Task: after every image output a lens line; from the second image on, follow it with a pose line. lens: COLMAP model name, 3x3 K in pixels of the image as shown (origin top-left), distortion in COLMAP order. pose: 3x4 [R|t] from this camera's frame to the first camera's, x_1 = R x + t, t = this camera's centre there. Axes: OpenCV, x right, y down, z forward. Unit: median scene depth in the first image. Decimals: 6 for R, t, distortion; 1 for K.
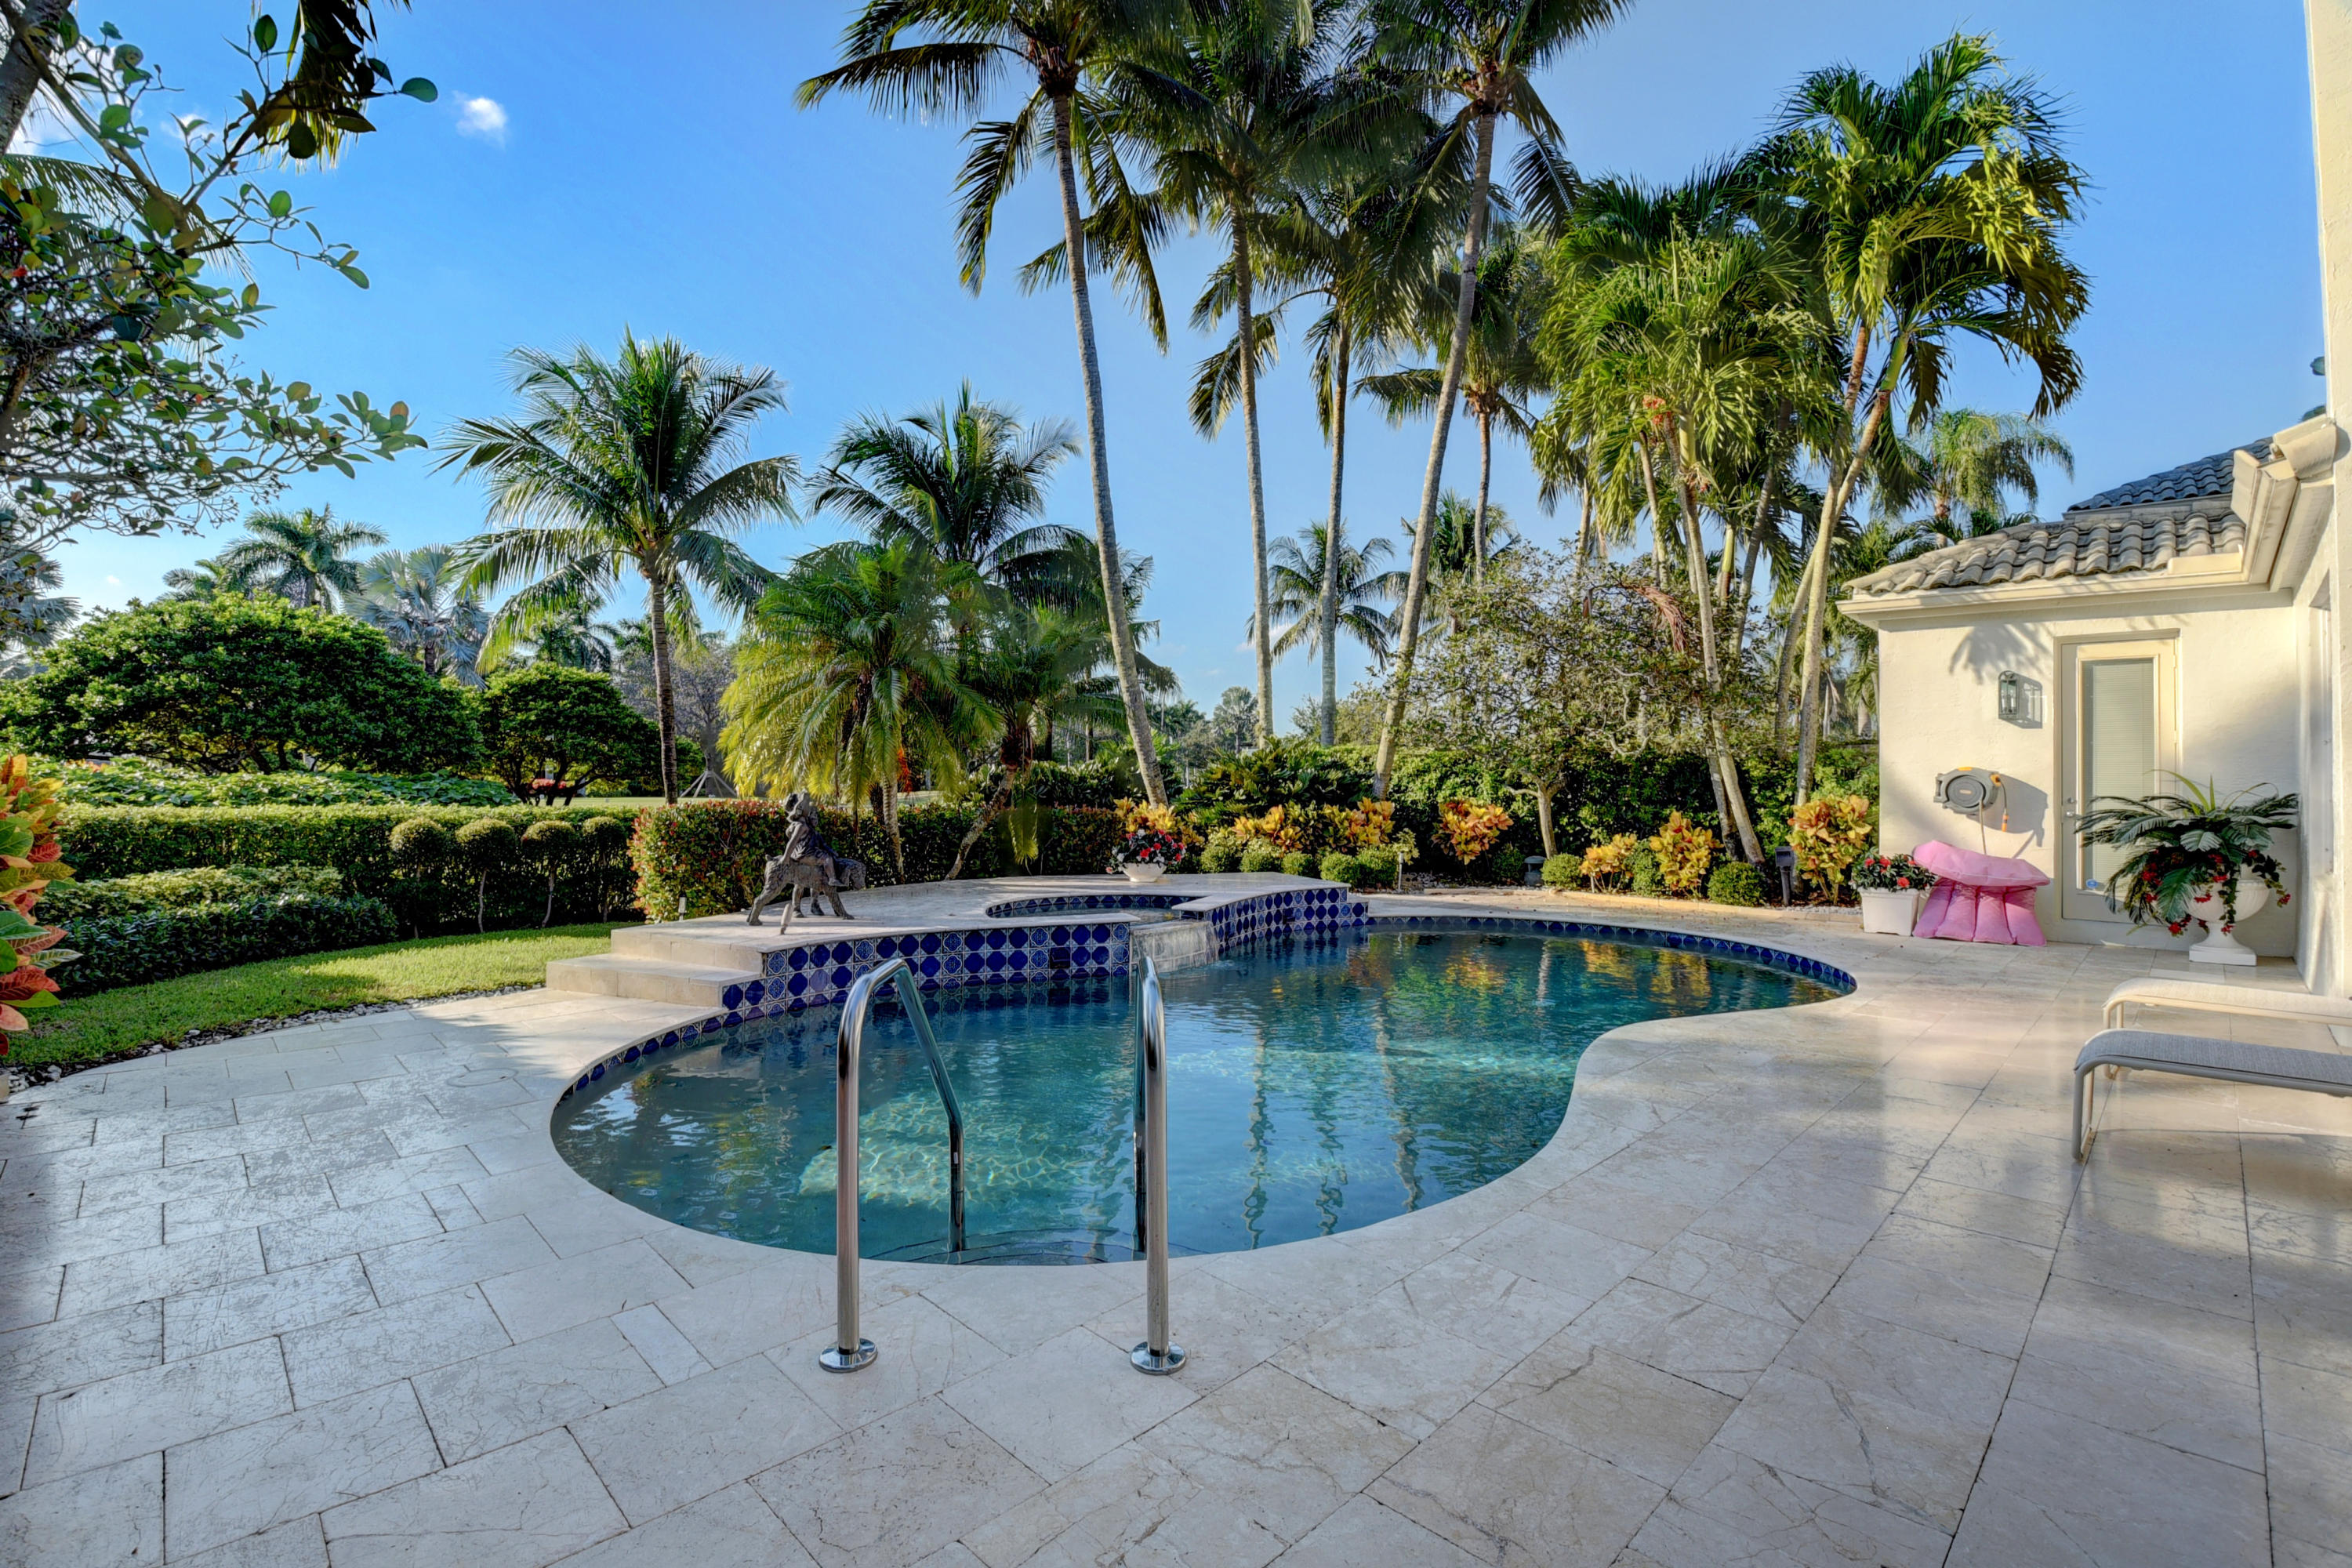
lens RADIAL K [[1024.7, 0, 1171.5], [0, 1024.7, 760.4], [0, 0, 1]] dist [0.013279, -0.027841]
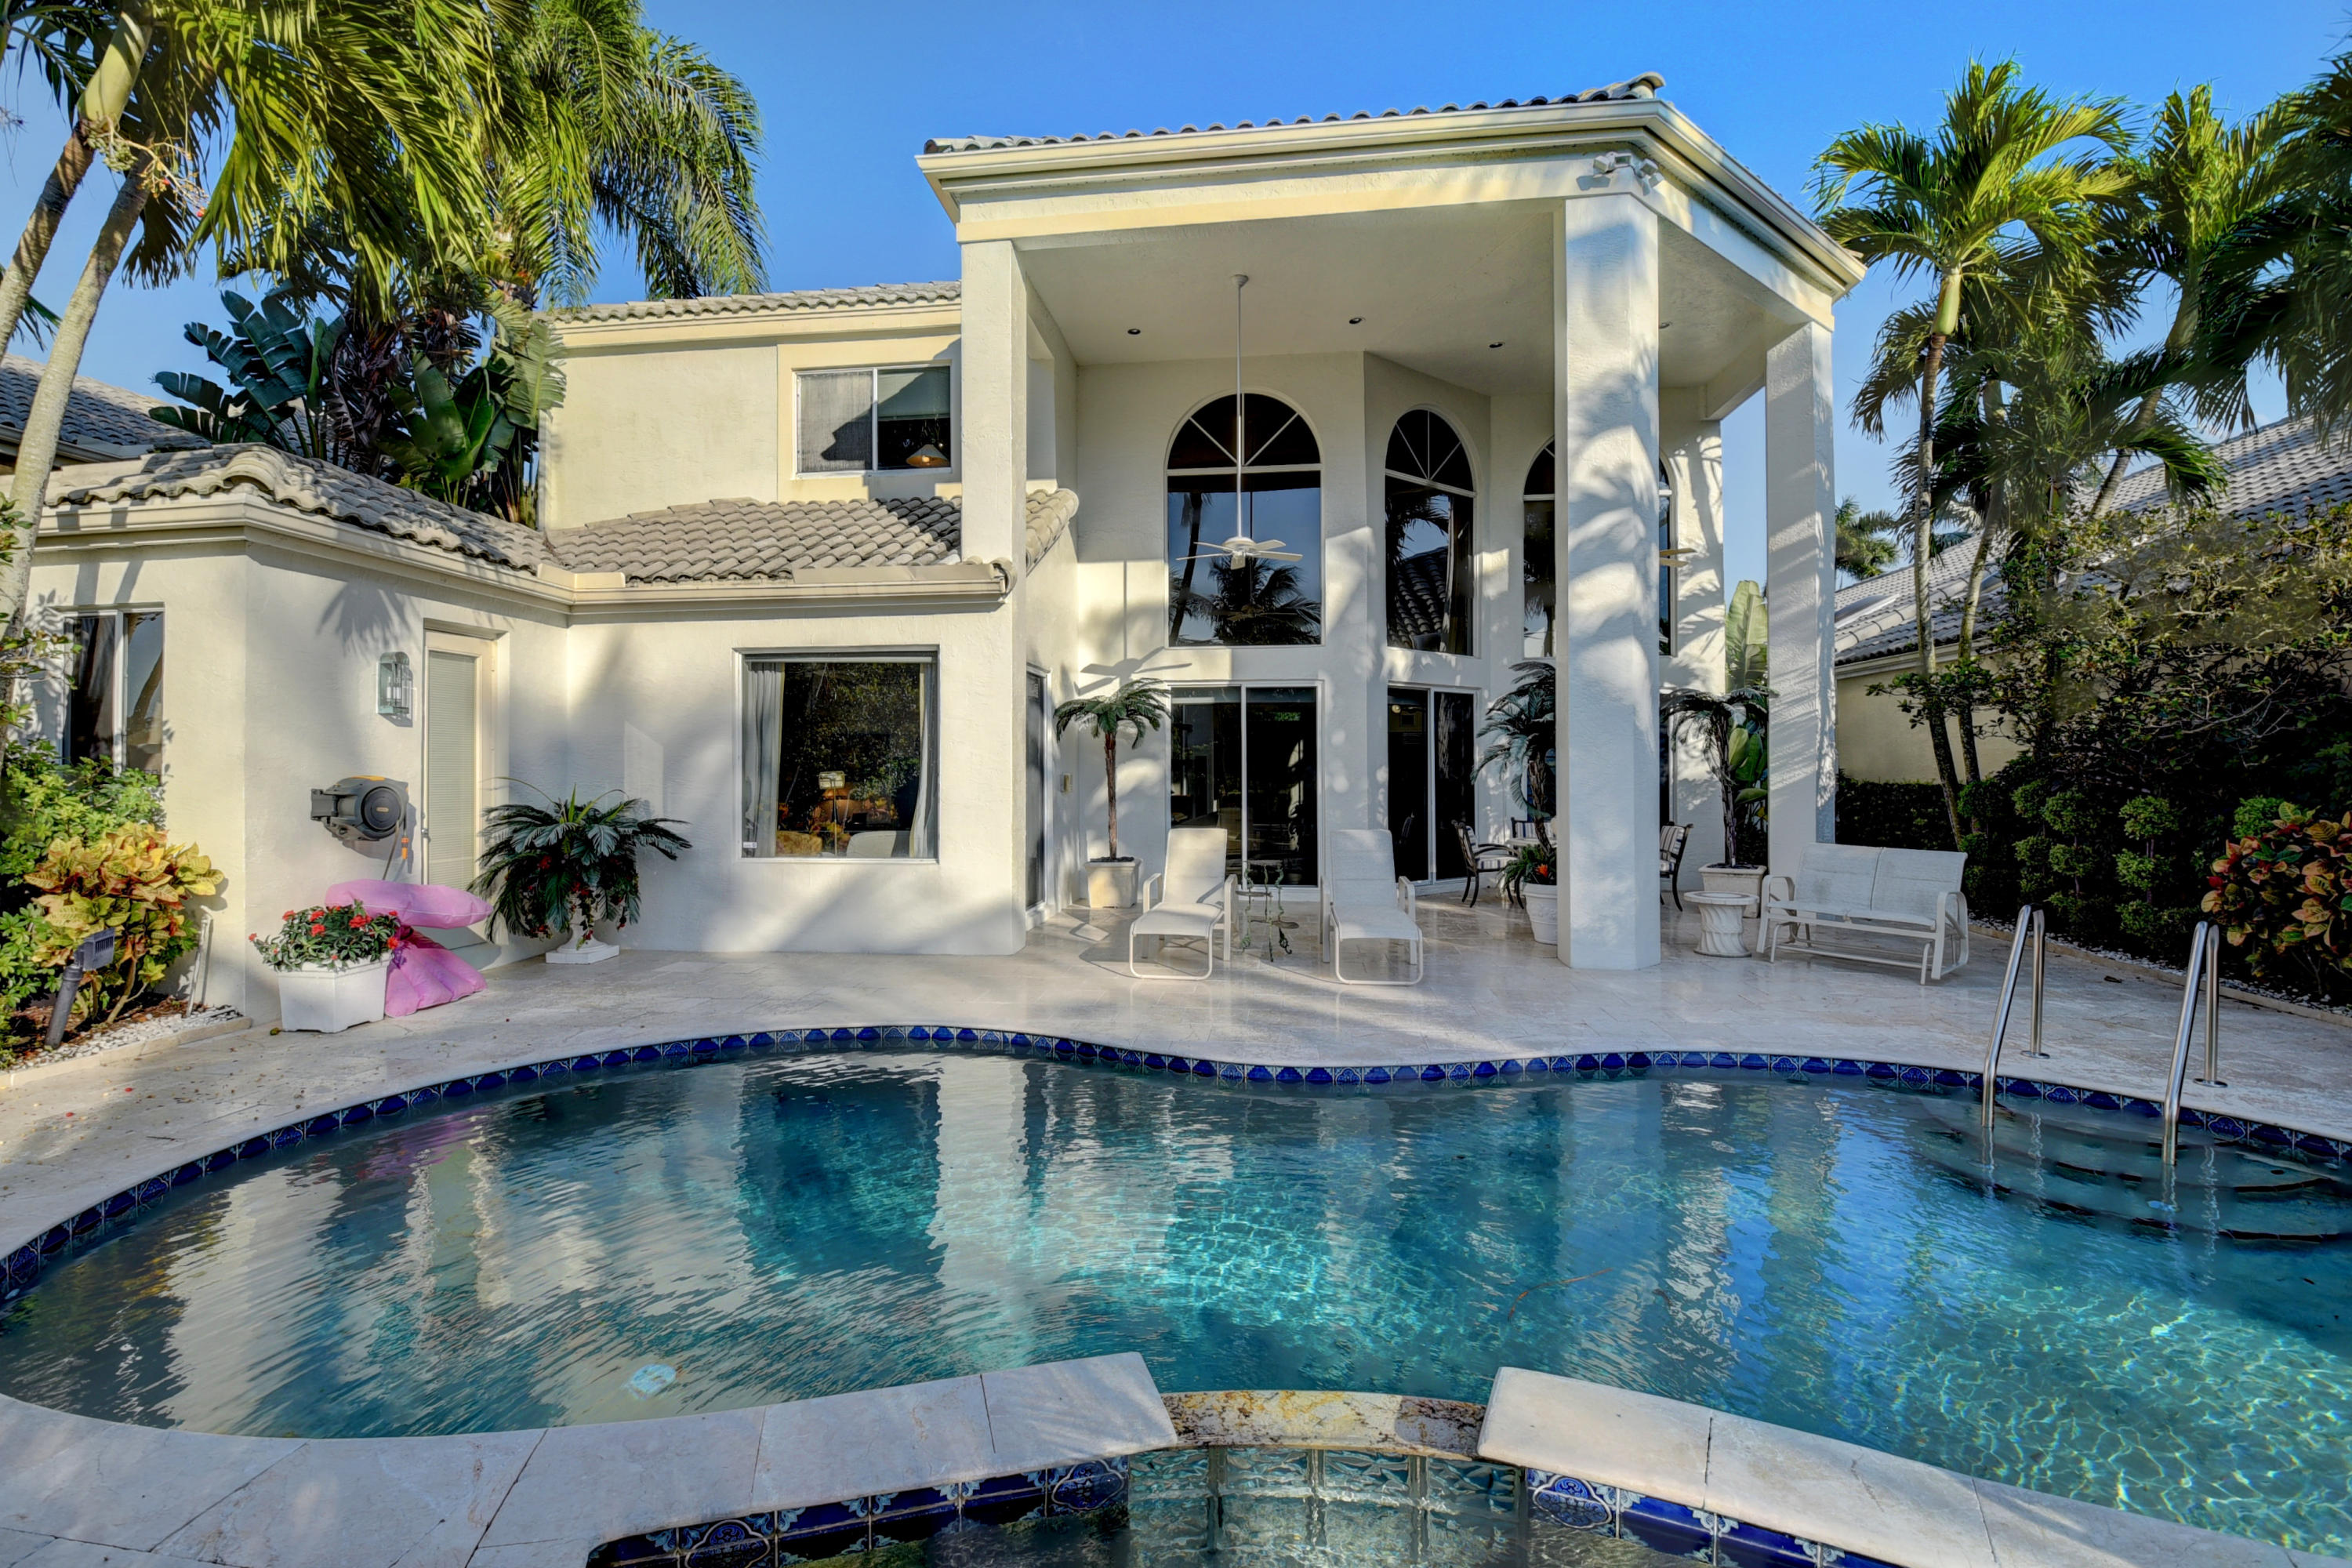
lens RADIAL K [[1036.8, 0, 1161.2], [0, 1036.8, 759.1], [0, 0, 1]] dist [0.008900, -0.022136]
pose [[-0.620089, 0.005176, 0.784514, -0.112663], [-0.012805, 0.999778, -0.016717, -0.000239], [-0.784427, -0.020412, -0.619886, 0.751819]]
